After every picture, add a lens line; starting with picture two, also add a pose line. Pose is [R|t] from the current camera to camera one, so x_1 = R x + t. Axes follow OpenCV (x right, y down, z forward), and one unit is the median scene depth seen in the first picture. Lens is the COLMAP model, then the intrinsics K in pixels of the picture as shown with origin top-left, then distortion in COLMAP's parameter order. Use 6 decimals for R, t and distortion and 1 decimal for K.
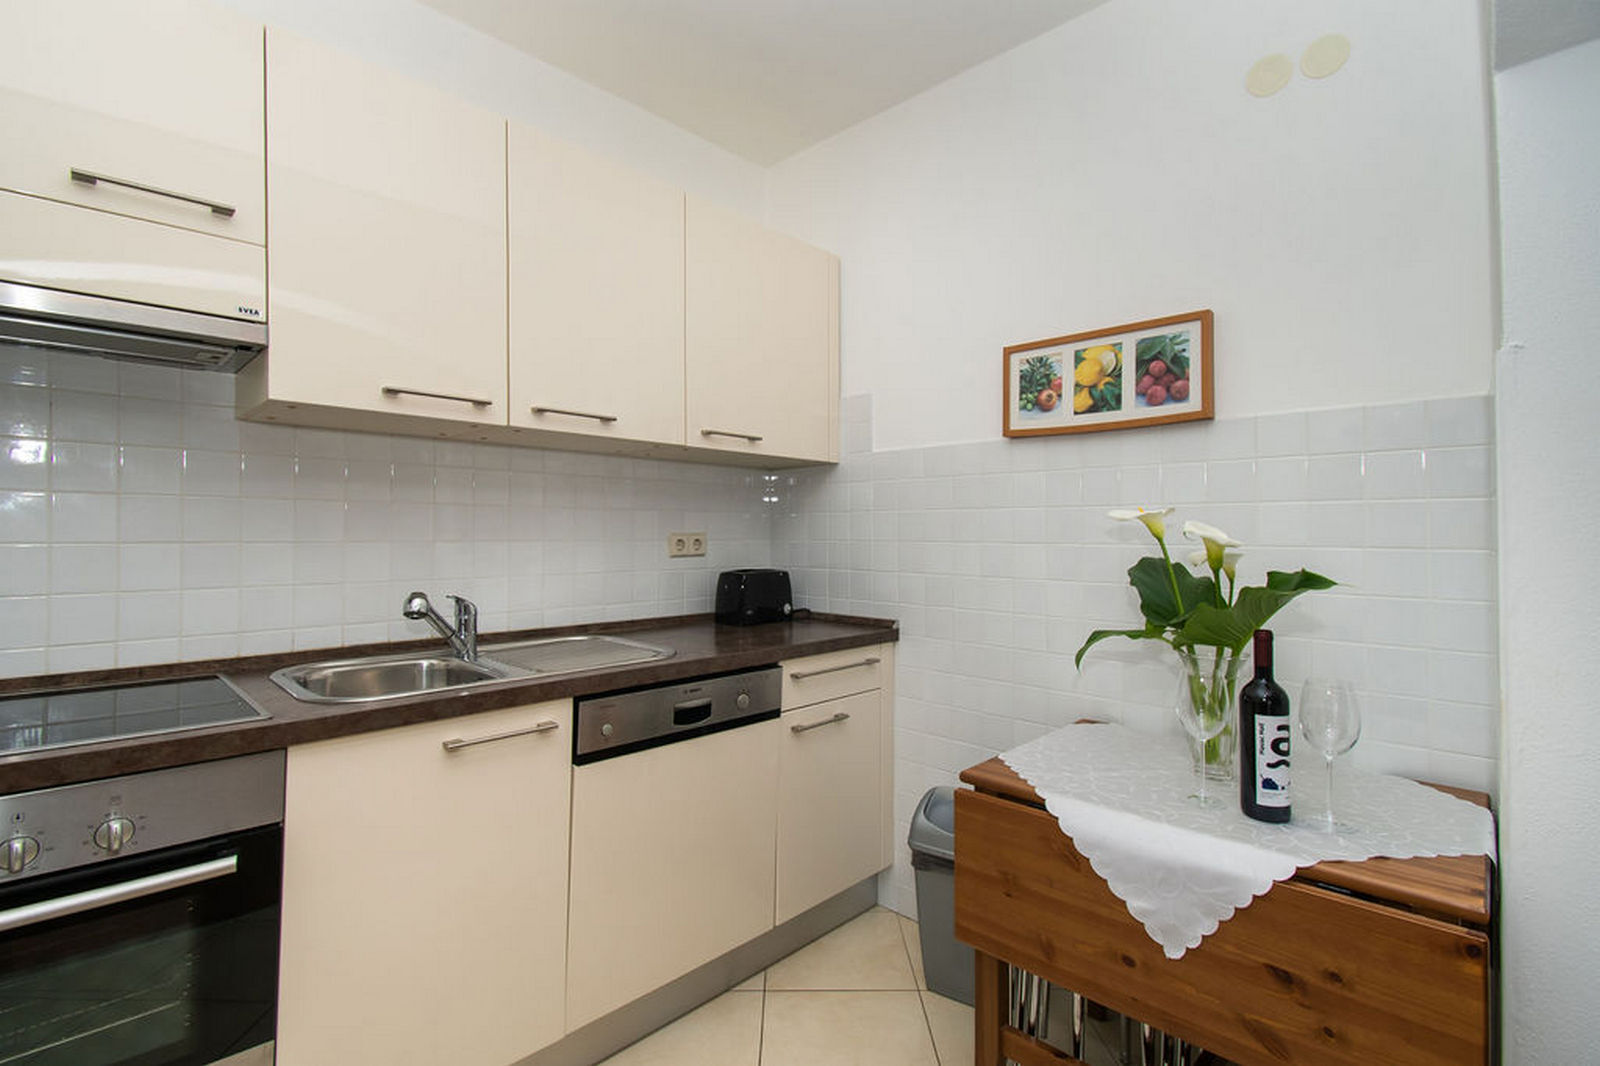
lens RADIAL K [[720.6, 0, 807.9], [0, 720.6, 520.5], [0, 0, 1]] dist [-0.001589, -0.008272]
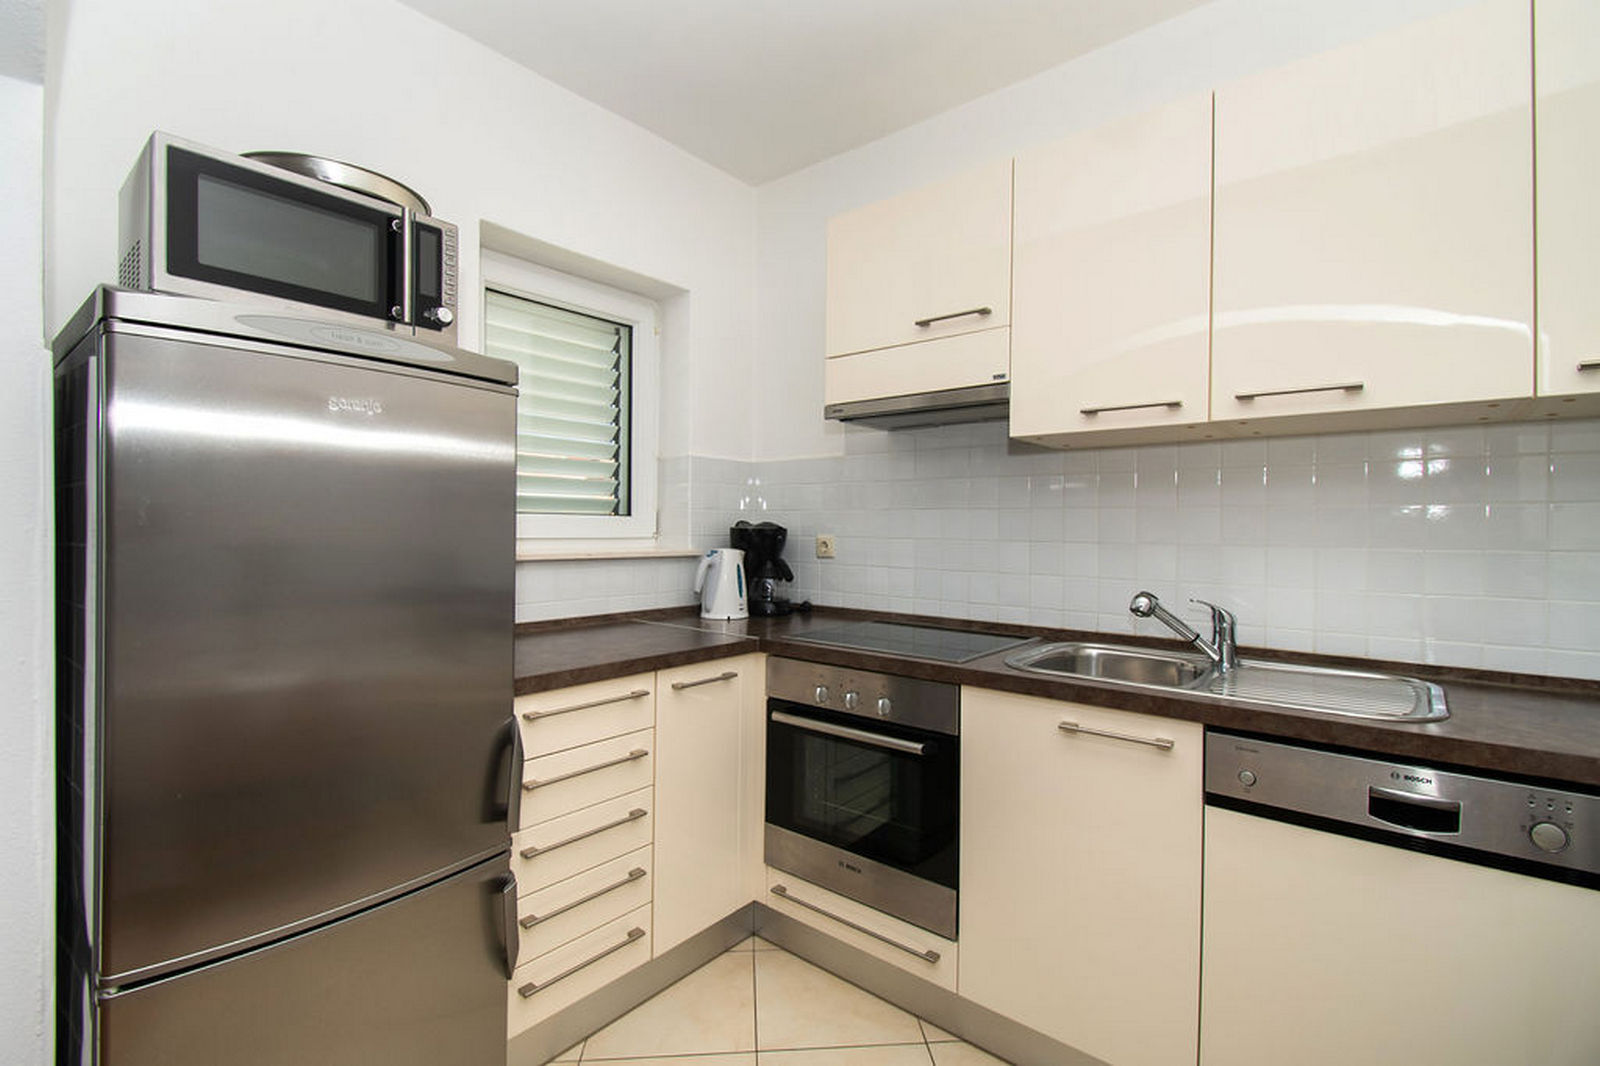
lens RADIAL K [[720.6, 0, 801.5], [0, 720.6, 526.6], [0, 0, 1]] dist [-0.001589, -0.008272]
pose [[0.078080, -0.003021, -0.996943, 0.447976], [0.011748, 0.999929, -0.002110, -0.000344], [0.996878, -0.011547, 0.078110, 0.384953]]
